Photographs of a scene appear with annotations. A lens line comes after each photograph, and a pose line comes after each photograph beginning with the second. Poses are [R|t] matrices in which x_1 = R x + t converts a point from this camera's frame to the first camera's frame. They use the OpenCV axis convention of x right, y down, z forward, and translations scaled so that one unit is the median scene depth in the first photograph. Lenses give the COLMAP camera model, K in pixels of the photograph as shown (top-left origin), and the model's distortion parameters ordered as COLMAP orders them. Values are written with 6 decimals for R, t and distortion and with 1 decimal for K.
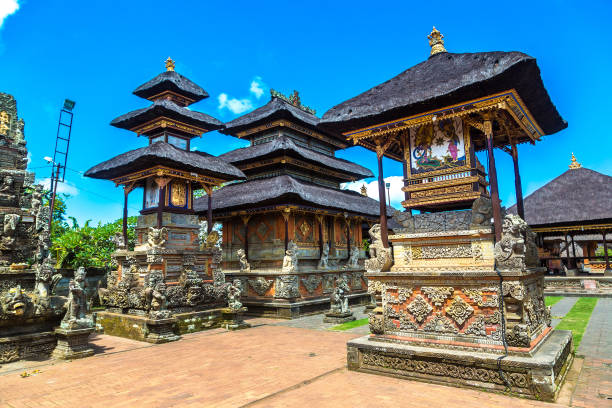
lens RADIAL K [[412.2, 0, 308.7], [0, 412.2, 202.9], [0, 0, 1]] dist [0.008828, 0.003371]
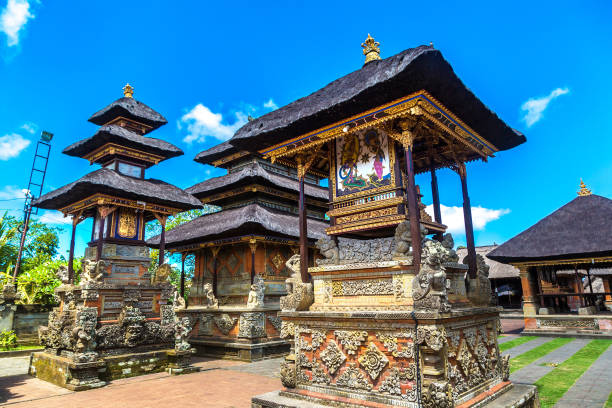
lens RADIAL K [[412.2, 0, 308.9], [0, 412.2, 203.4], [0, 0, 1]] dist [0.008828, 0.003371]
pose [[0.998217, -0.009900, -0.058859, 0.169901], [0.005172, 0.996786, -0.079939, 0.009698], [0.059462, 0.079492, 0.995060, 0.096167]]
